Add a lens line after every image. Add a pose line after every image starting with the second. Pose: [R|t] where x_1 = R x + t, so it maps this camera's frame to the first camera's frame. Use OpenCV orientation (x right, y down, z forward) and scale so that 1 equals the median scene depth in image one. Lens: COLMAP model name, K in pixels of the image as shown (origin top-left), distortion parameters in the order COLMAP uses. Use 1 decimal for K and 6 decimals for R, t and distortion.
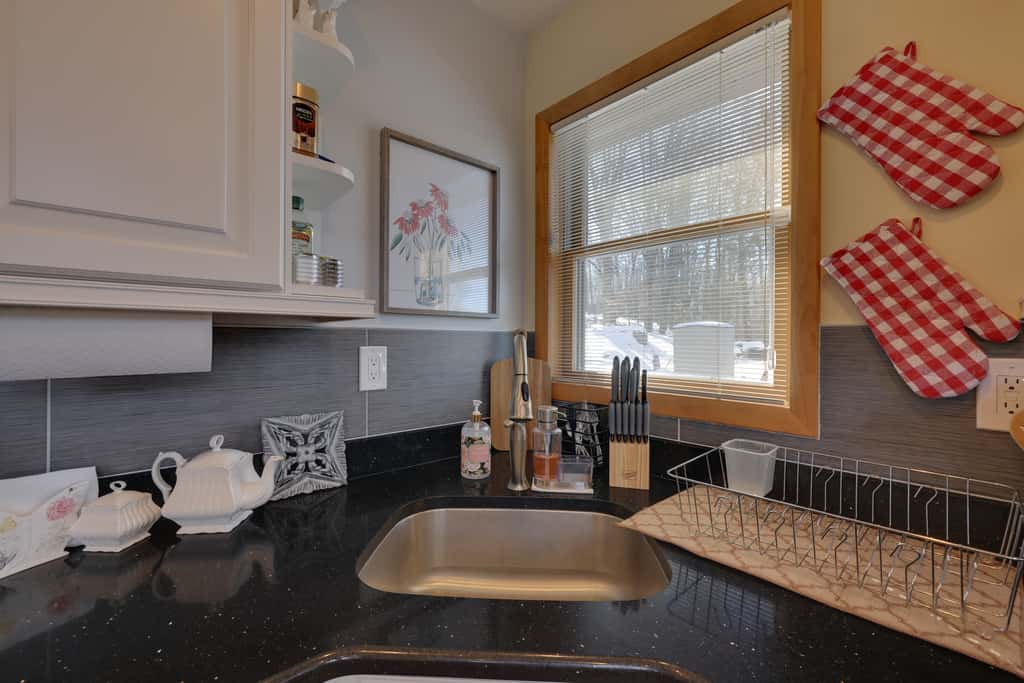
lens RADIAL K [[423.2, 0, 511.2], [0, 423.2, 340.7], [0, 0, 1]] dist [-0.004452, 0.000114]
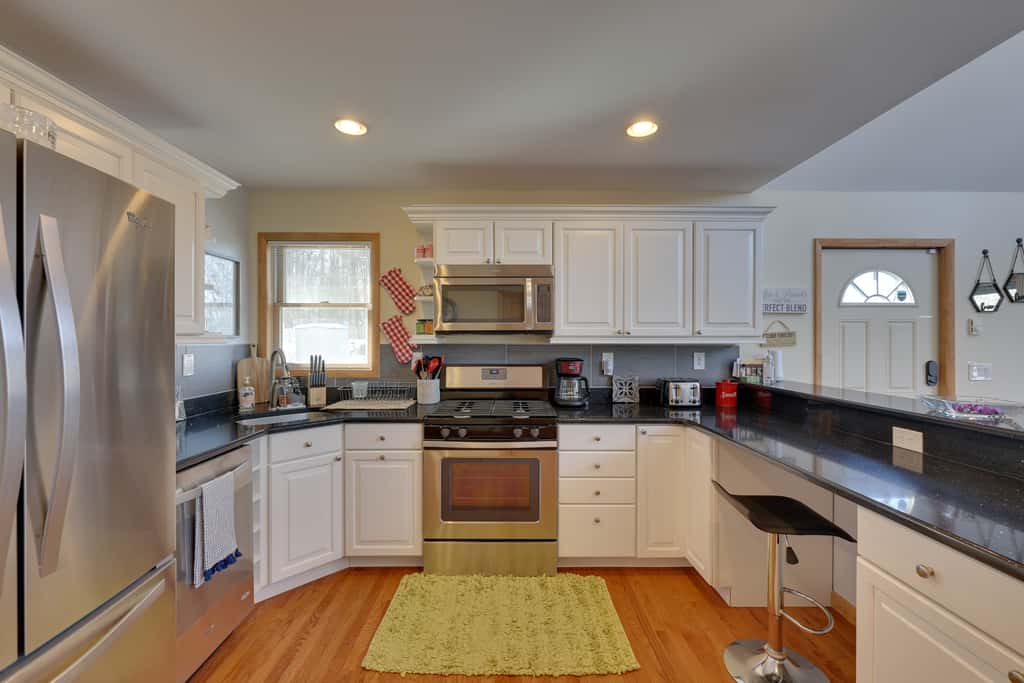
lens RADIAL K [[423.2, 0, 511.5], [0, 423.2, 342.0], [0, 0, 1]] dist [-0.004452, 0.000114]
pose [[0.655597, -0.005106, 0.755094, -1.213393], [0.003000, 0.999987, 0.004157, -0.068147], [-0.755105, -0.000460, 0.655604, -2.168642]]
